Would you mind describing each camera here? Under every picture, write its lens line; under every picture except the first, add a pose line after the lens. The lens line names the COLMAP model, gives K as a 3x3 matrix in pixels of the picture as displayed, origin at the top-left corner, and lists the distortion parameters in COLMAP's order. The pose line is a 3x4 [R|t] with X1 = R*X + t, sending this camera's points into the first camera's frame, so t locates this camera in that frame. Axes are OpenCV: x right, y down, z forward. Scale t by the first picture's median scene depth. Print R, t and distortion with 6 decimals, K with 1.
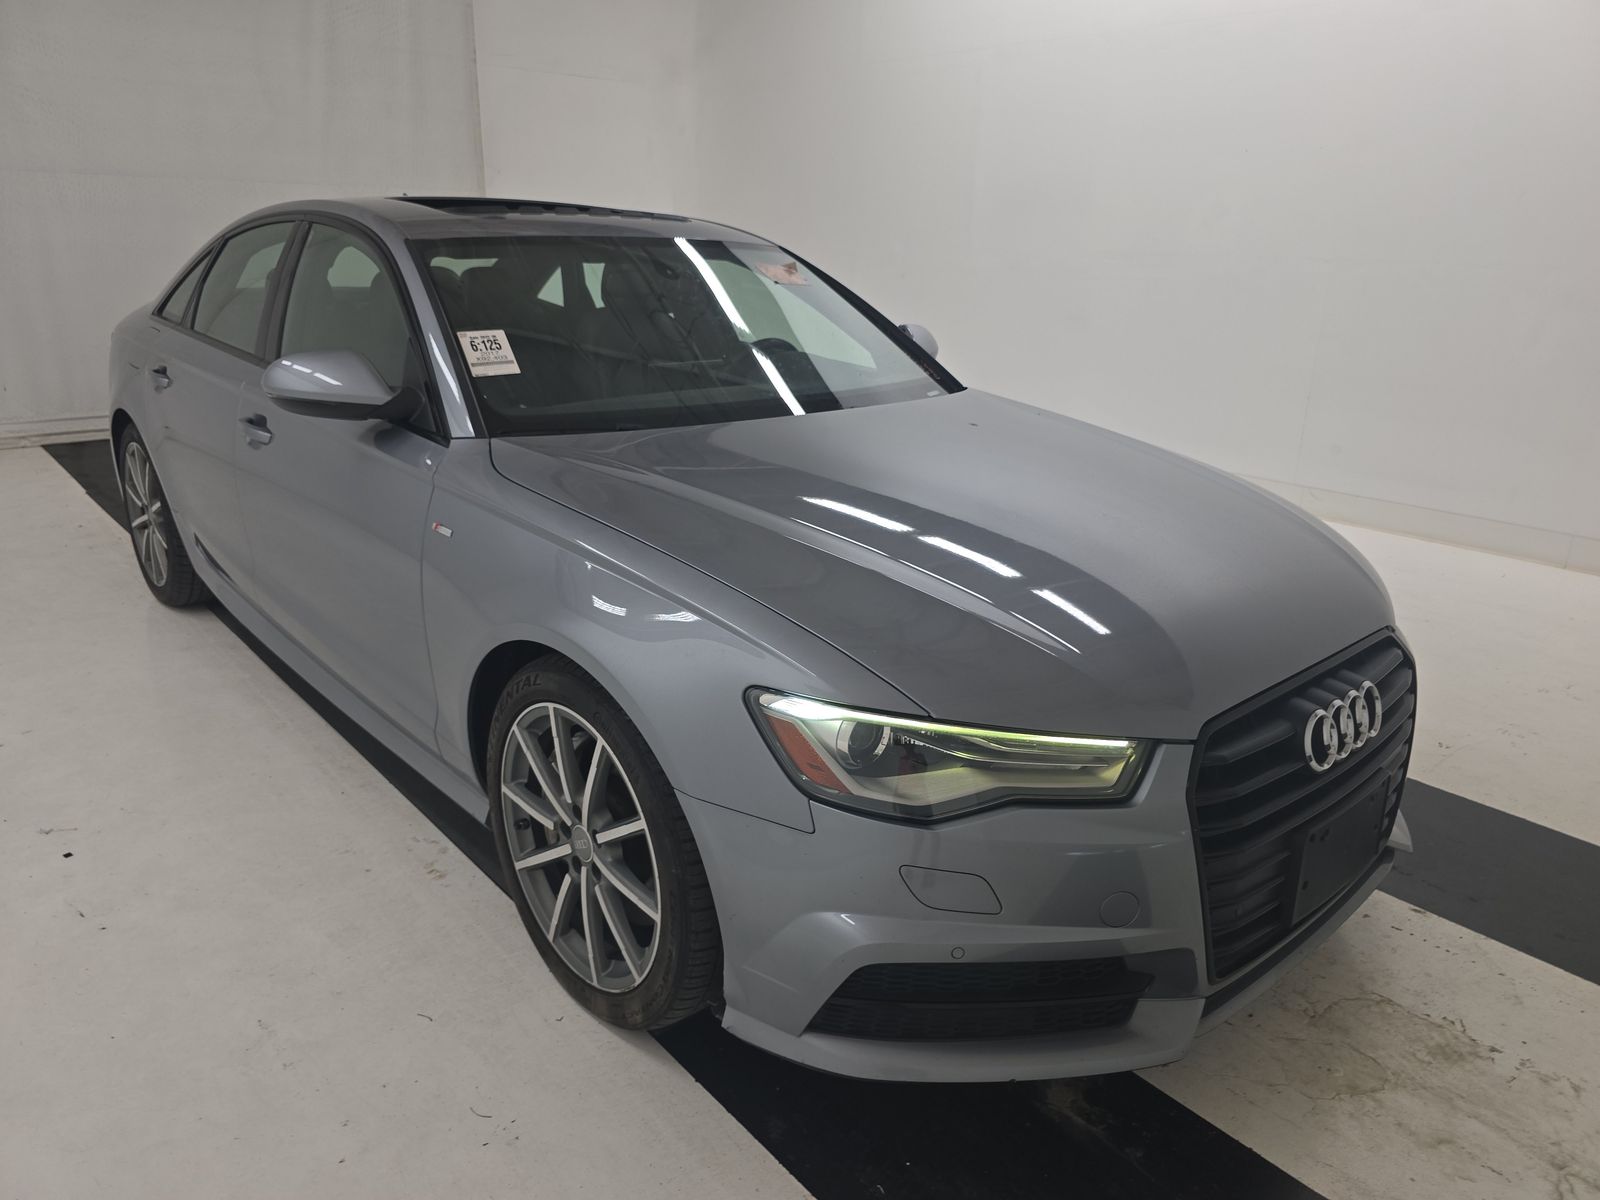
lens RADIAL K [[1041.7, 0, 800.0], [0, 1041.7, 600.0], [0, 0, 1]] dist [0.024192, -0.003420]
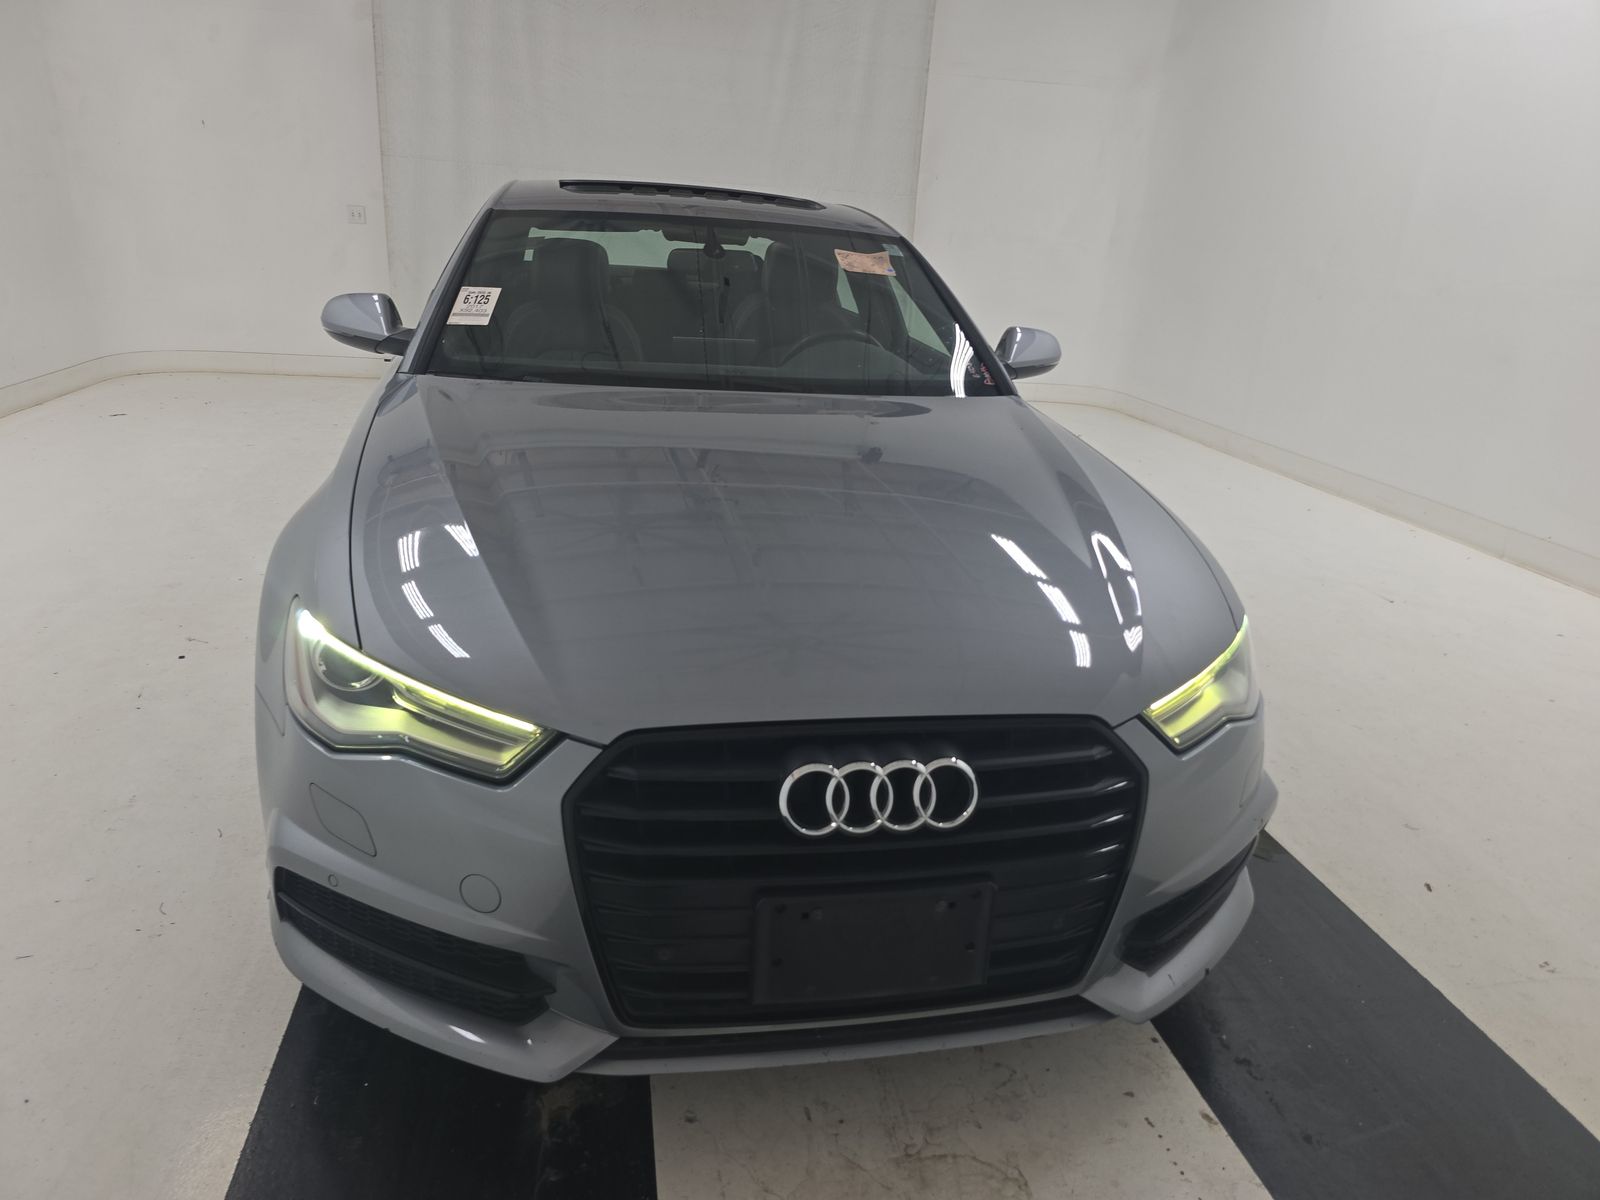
lens RADIAL K [[1041.7, 0, 800.0], [0, 1041.7, 600.0], [0, 0, 1]] dist [0.024192, -0.003420]
pose [[0.870288, 0.196842, -0.451500, 0.589331], [-0.202255, 0.978641, 0.036804, -0.037796], [0.449101, 0.059288, 0.891512, 0.167215]]
